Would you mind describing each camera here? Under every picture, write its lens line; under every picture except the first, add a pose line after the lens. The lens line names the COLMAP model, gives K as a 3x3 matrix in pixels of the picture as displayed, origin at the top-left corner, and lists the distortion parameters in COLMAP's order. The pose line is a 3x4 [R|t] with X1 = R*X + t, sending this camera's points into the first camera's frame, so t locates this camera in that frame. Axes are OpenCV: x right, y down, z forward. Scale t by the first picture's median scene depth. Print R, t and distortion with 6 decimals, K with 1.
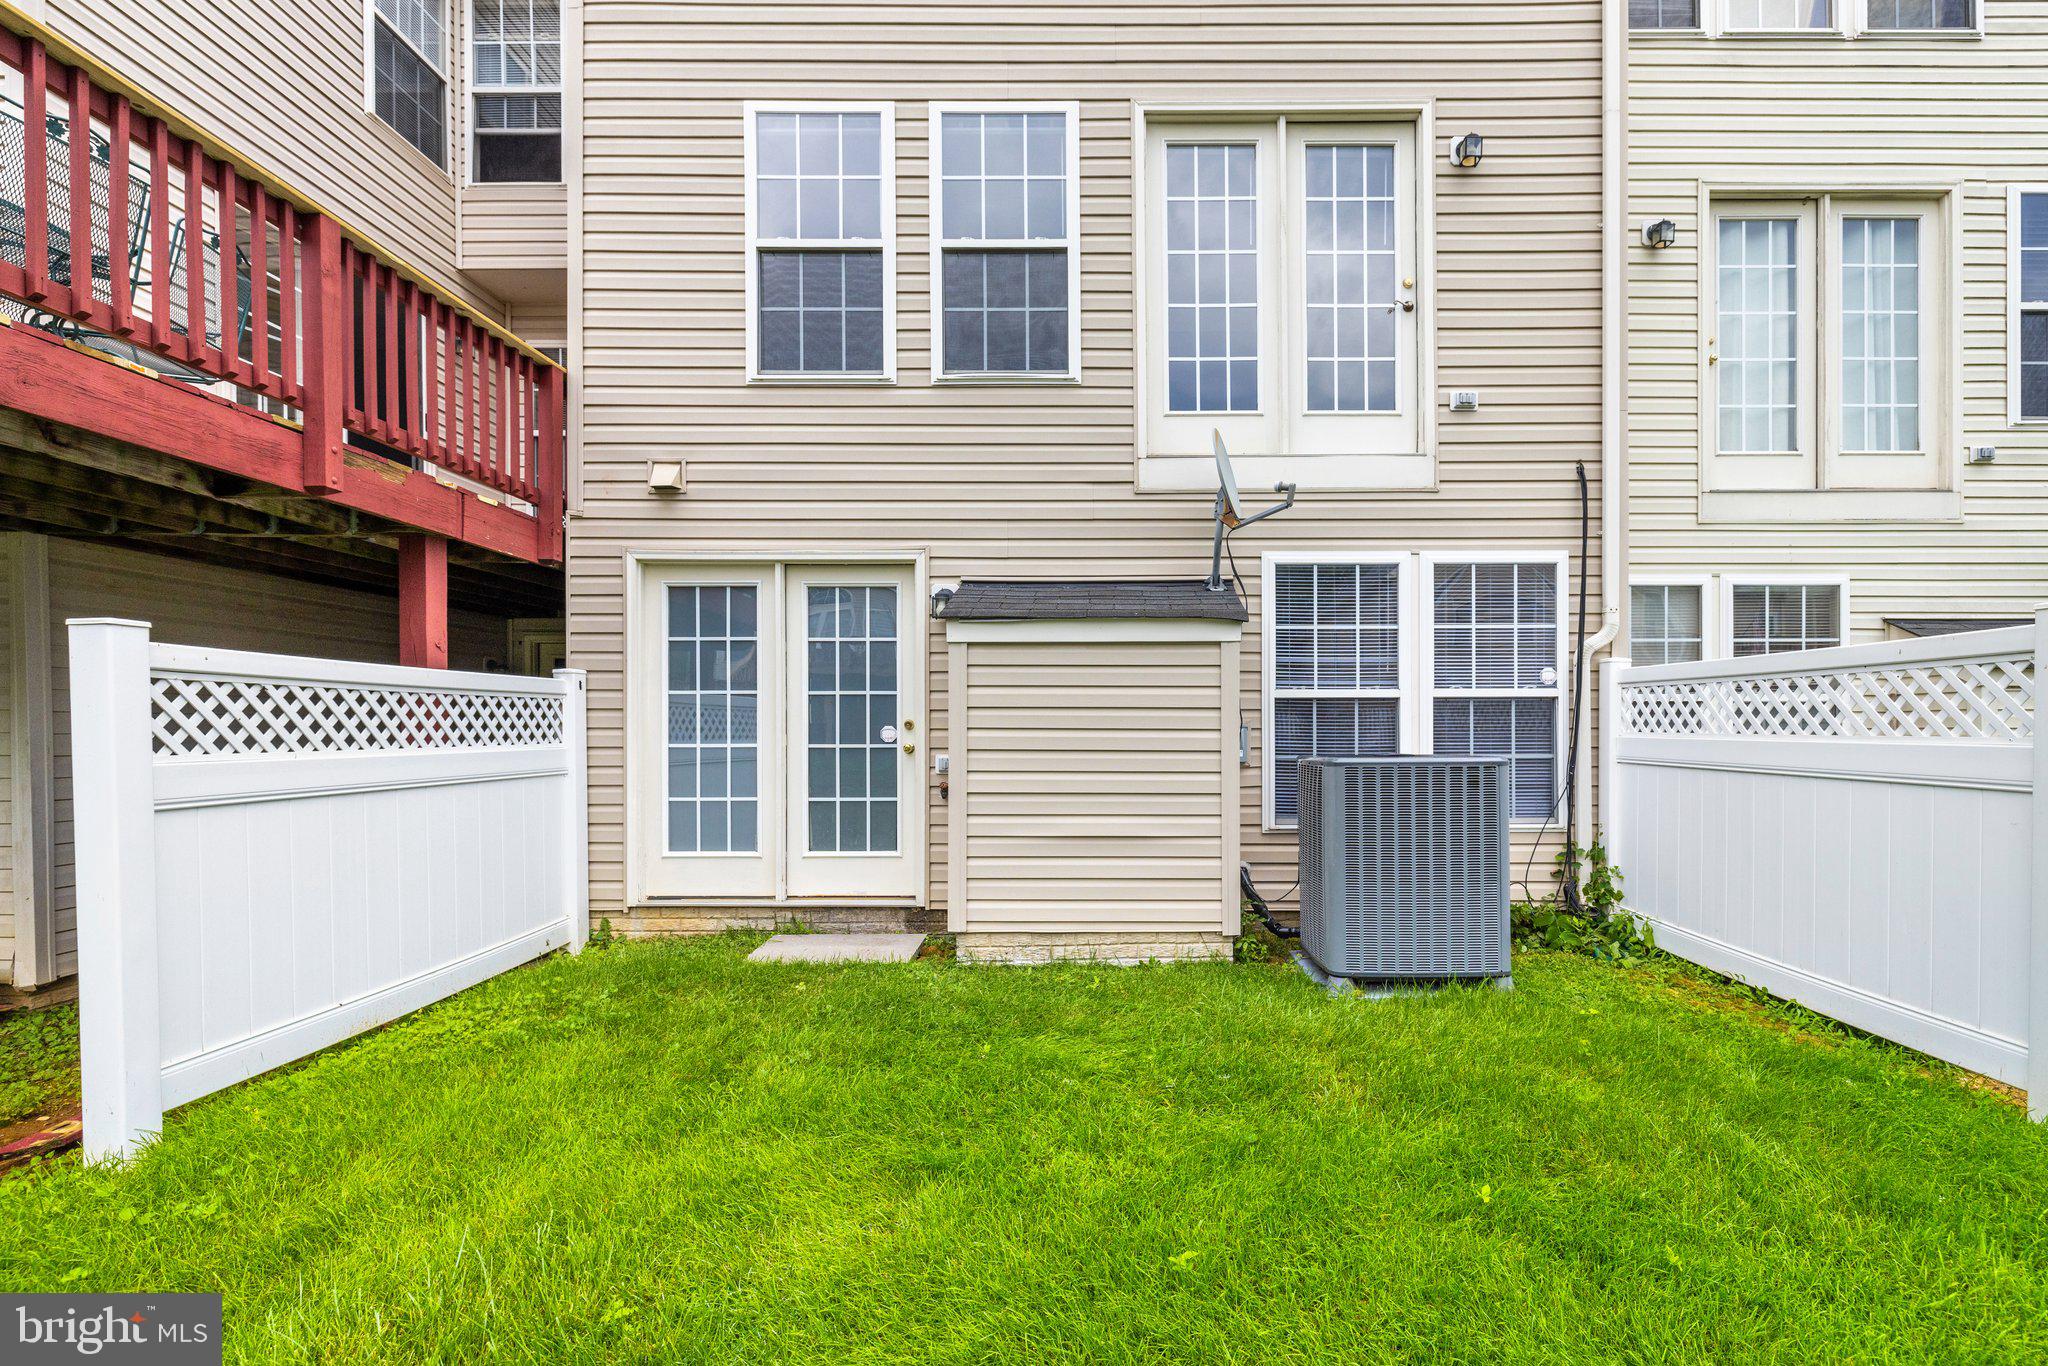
lens RADIAL K [[886.9, 0, 1031.6], [0, 886.9, 705.8], [0, 0, 1]] dist [-0.001066, -0.000395]
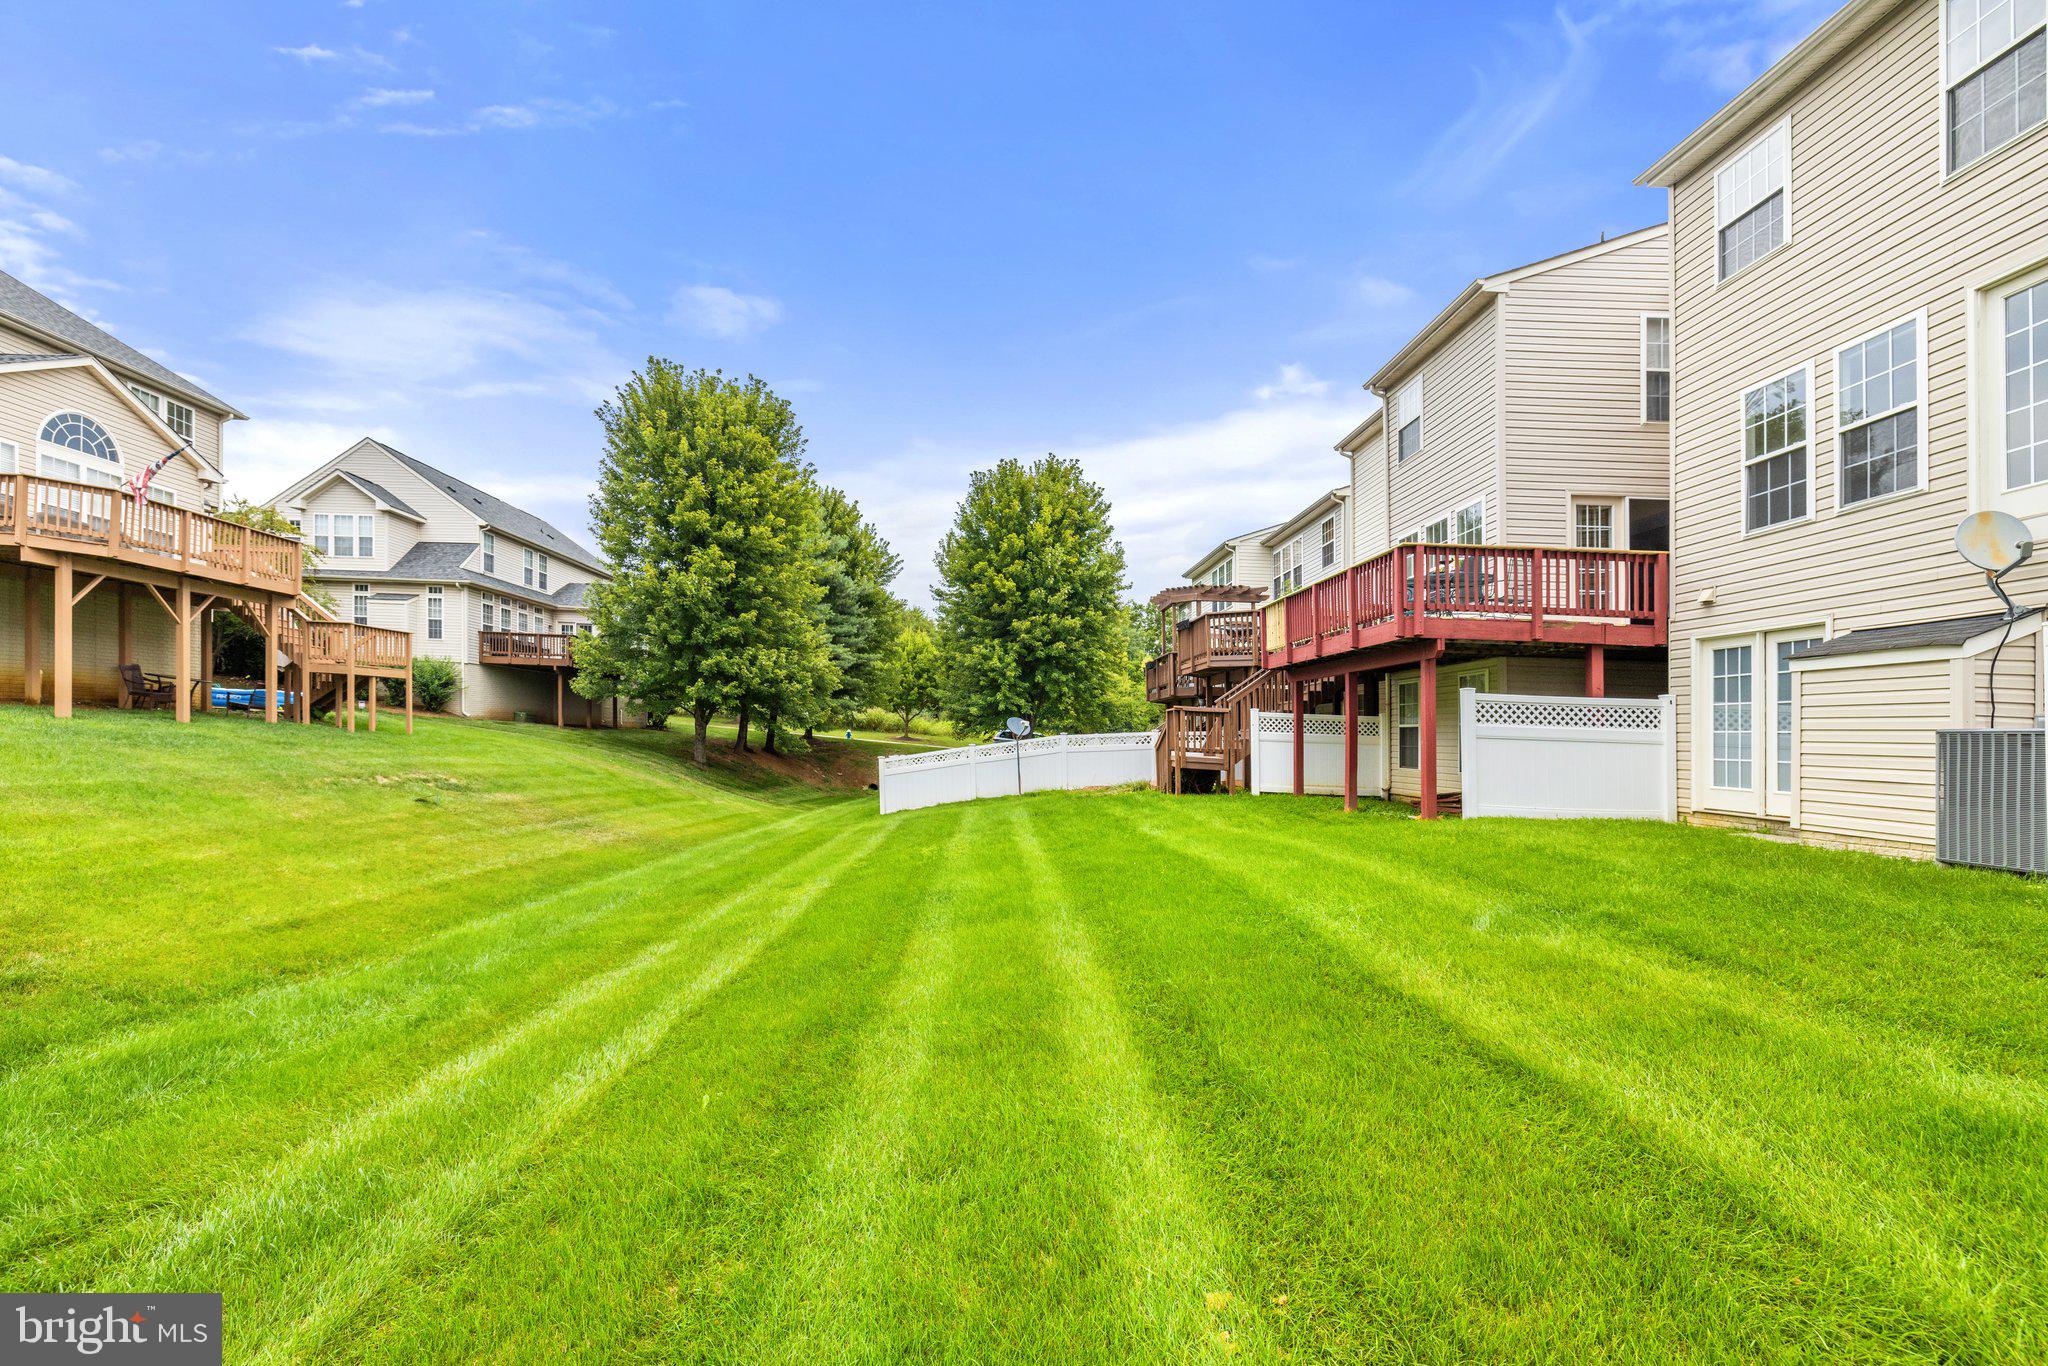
lens RADIAL K [[886.9, 0, 1031.6], [0, 886.9, 705.8], [0, 0, 1]] dist [-0.001066, -0.000395]
pose [[0.040013, -0.031229, -0.998711, 1.496380], [-0.010623, 0.999442, -0.031677, 0.066570], [0.999143, 0.011877, 0.039659, -0.584247]]
